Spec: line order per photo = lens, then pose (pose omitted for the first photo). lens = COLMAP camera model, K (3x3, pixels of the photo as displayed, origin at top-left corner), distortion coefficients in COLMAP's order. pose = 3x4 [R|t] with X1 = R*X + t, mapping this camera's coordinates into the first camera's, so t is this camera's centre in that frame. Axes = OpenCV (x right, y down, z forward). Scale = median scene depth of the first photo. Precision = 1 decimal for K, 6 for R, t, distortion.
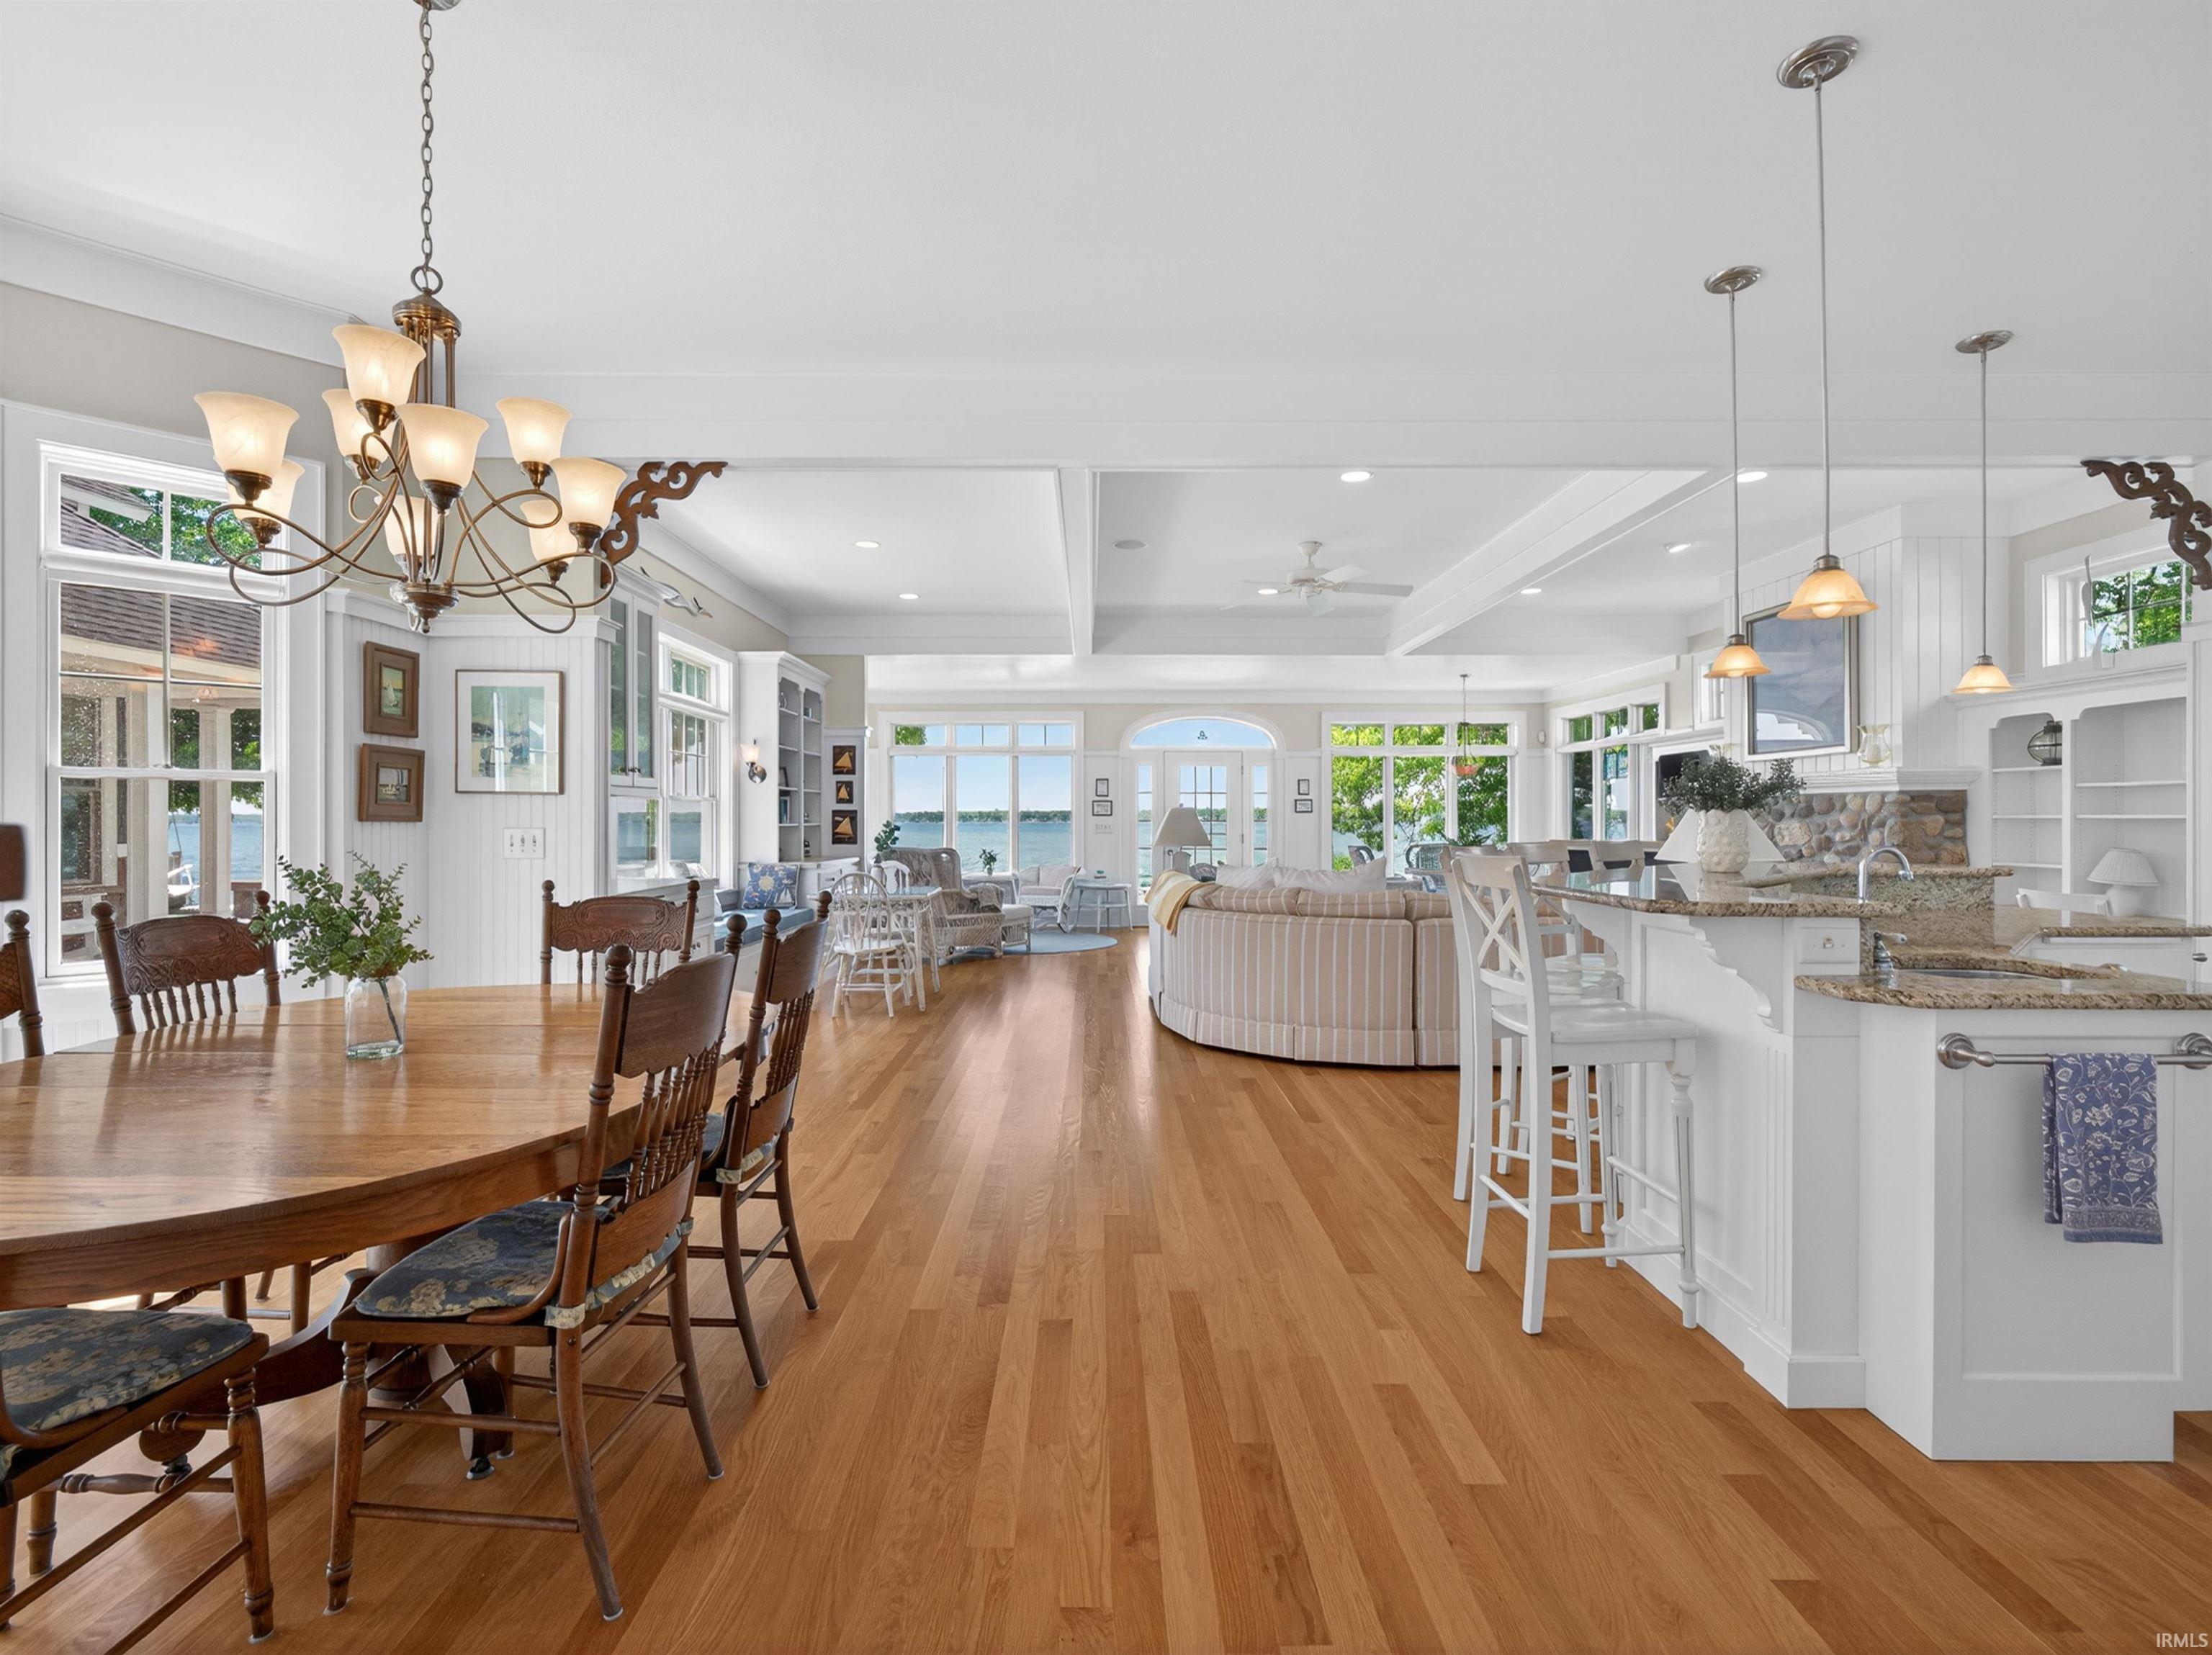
lens RADIAL K [[1047.5, 0, 1090.6], [0, 1047.5, 816.0], [0, 0, 1]] dist [0.005277, -0.004481]
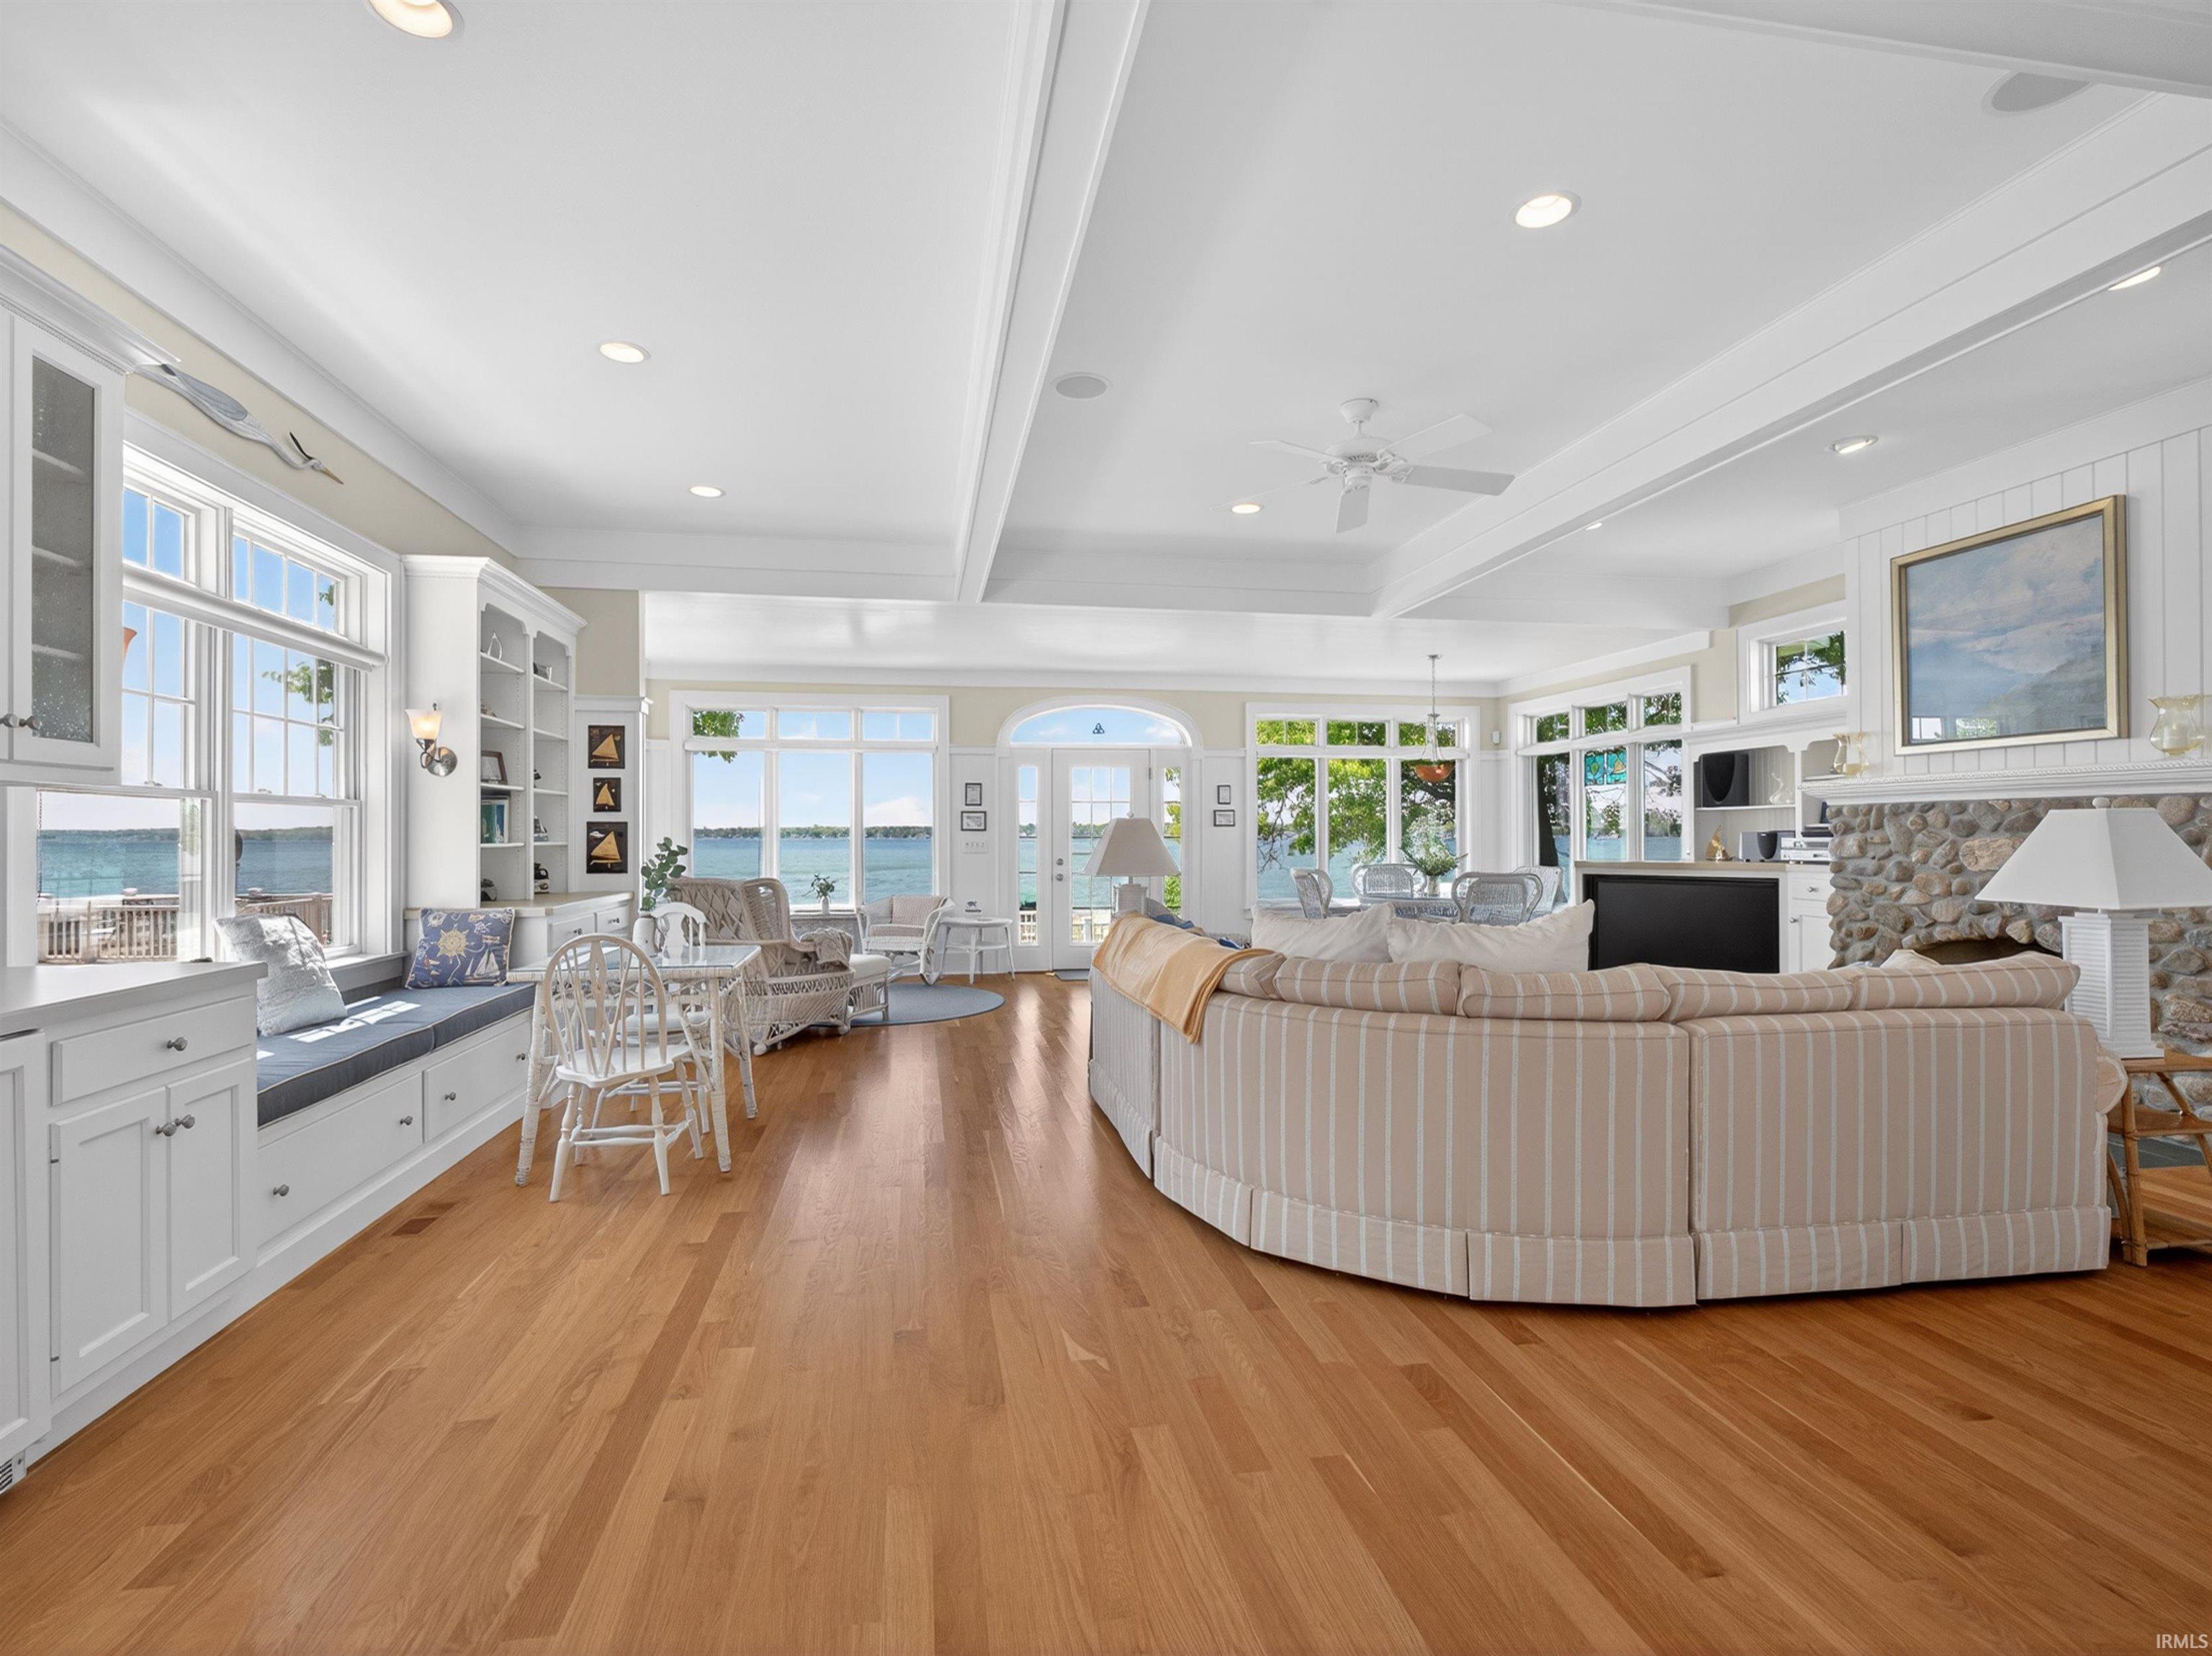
lens RADIAL K [[1047.6, 0, 1094.4], [0, 1047.6, 828.5], [0, 0, 1]] dist [0.005277, -0.004481]
pose [[0.985558, 0.000049, 0.169336, -0.058730], [0.000578, 0.999993, -0.003654, 0.001348], [-0.169335, 0.003699, 0.985552, 0.400669]]
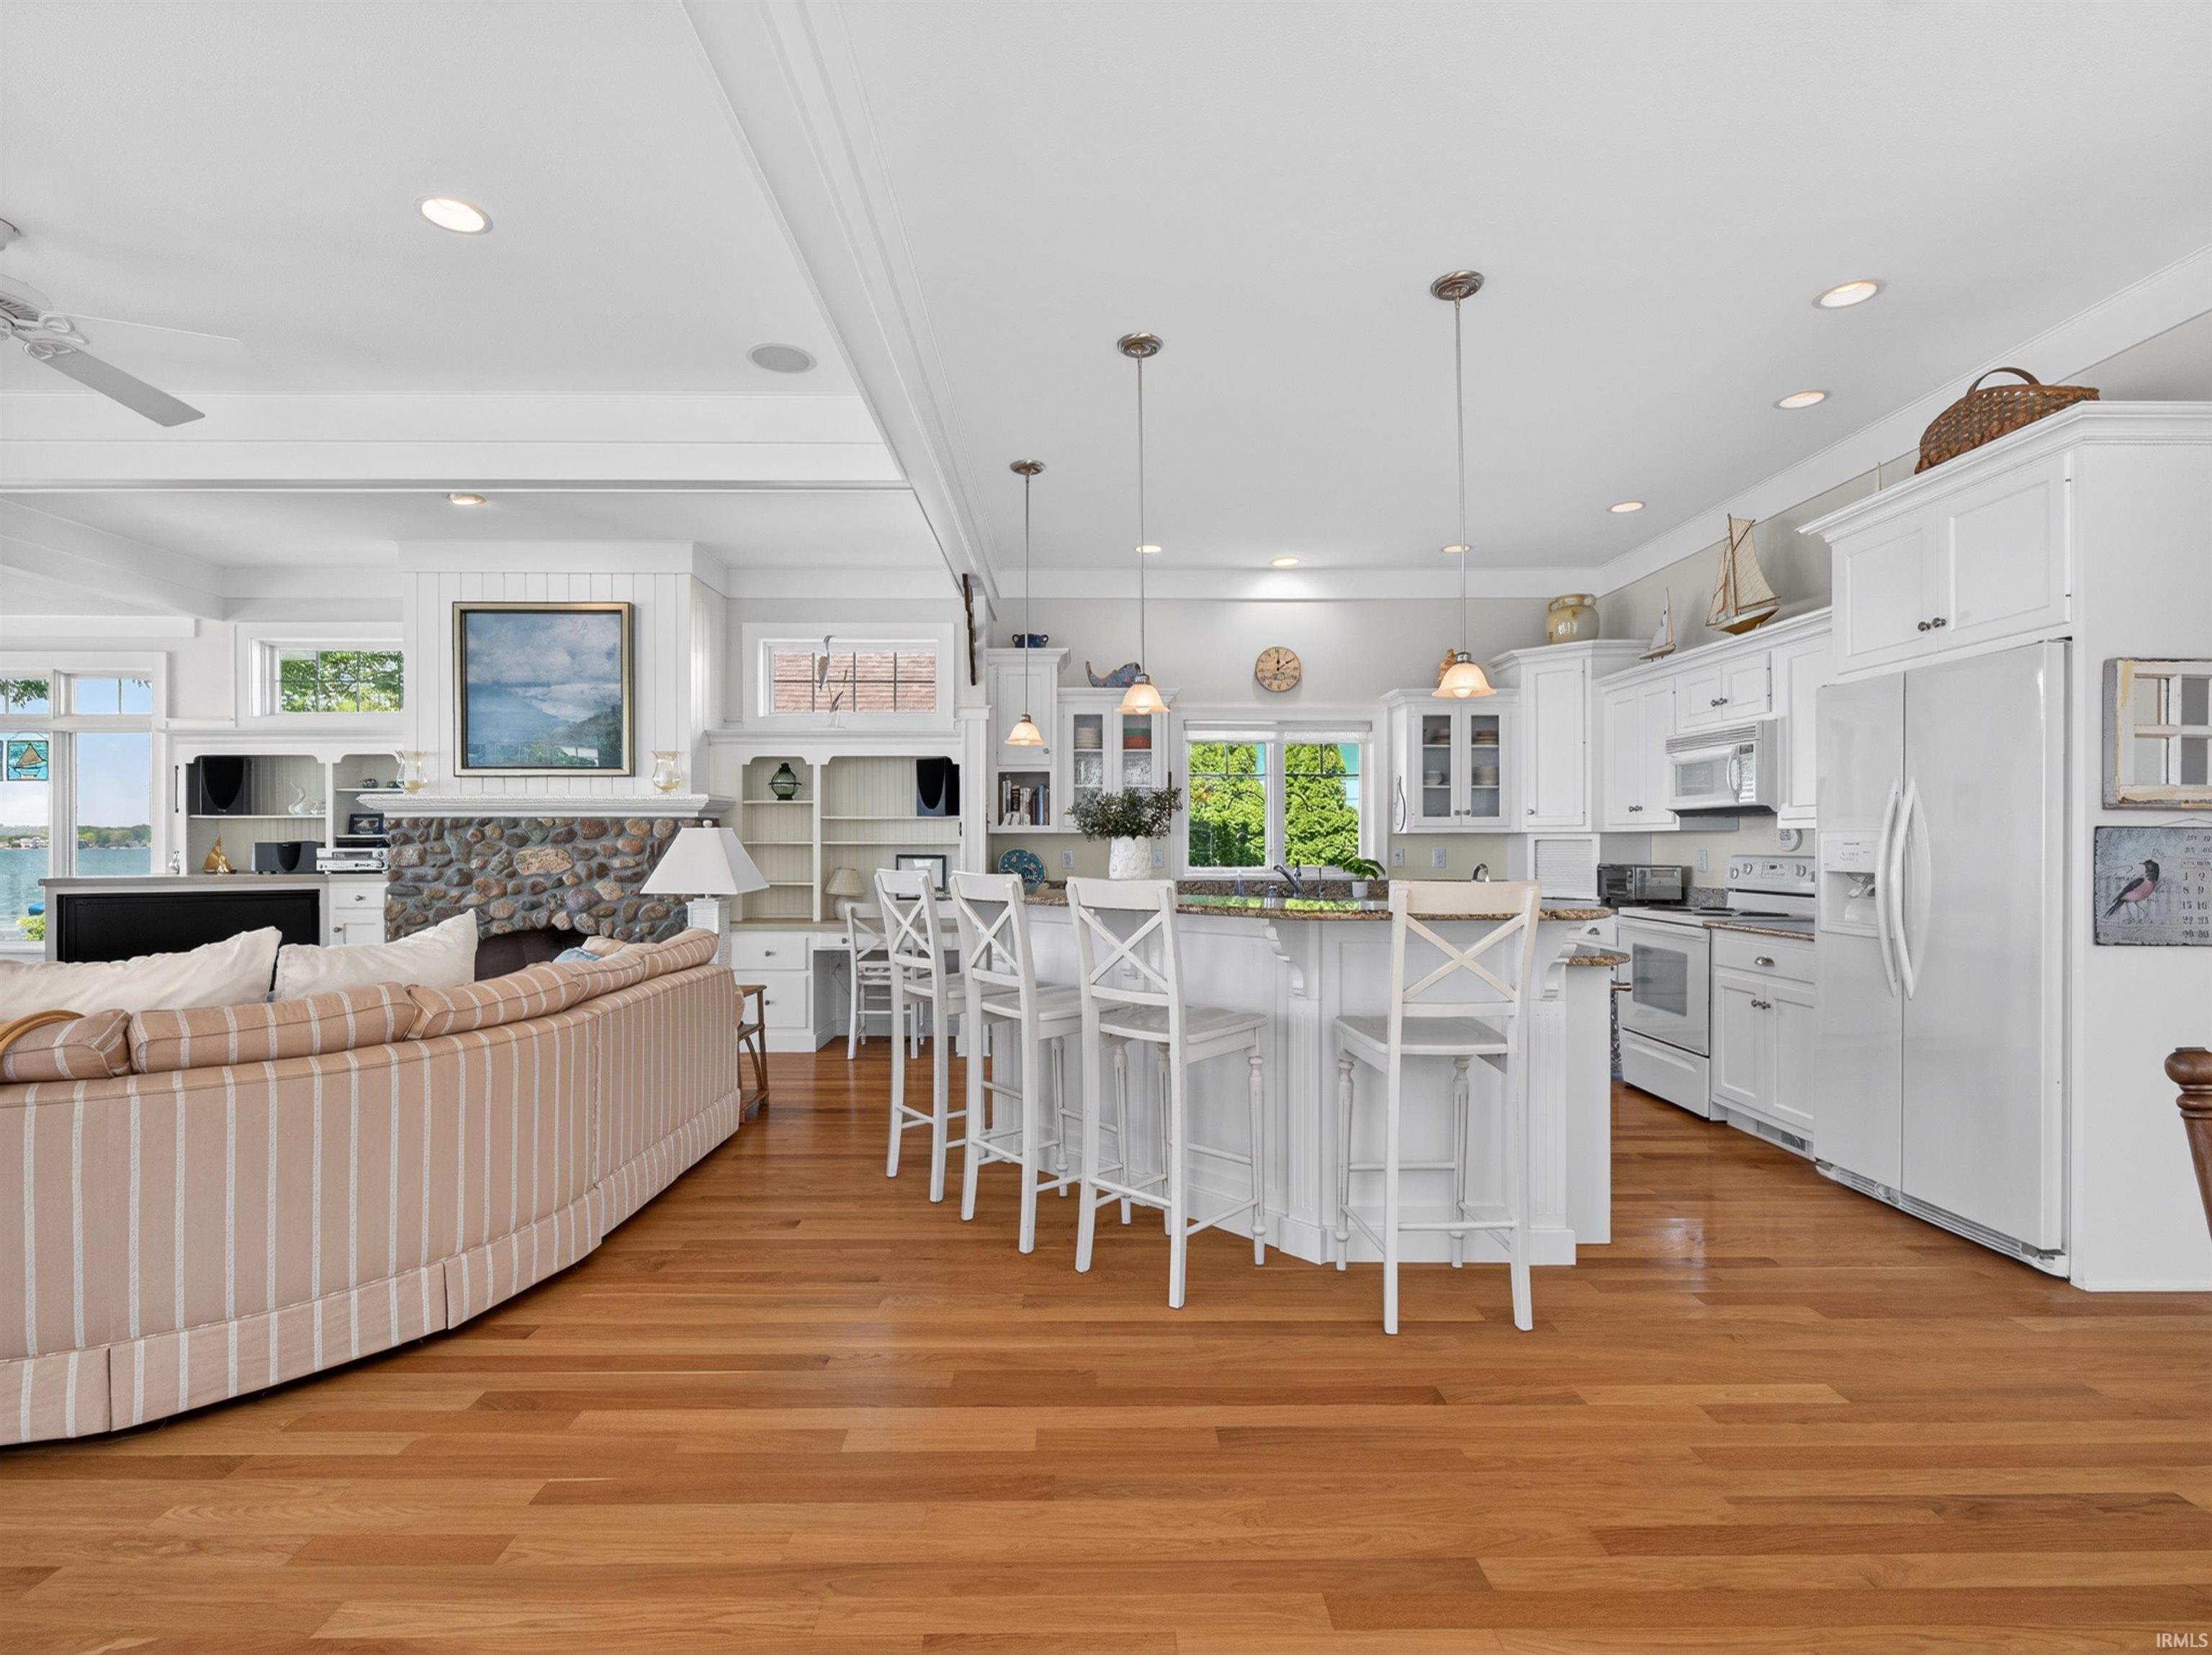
lens RADIAL K [[1047.5, 0, 1096.5], [0, 1047.5, 841.1], [0, 0, 1]] dist [0.005277, -0.004481]
pose [[-0.014152, 0.003278, 0.999894, -0.238173], [-0.002849, 0.999990, -0.003319, 0.001527], [-0.999896, -0.002895, -0.014143, 0.541102]]
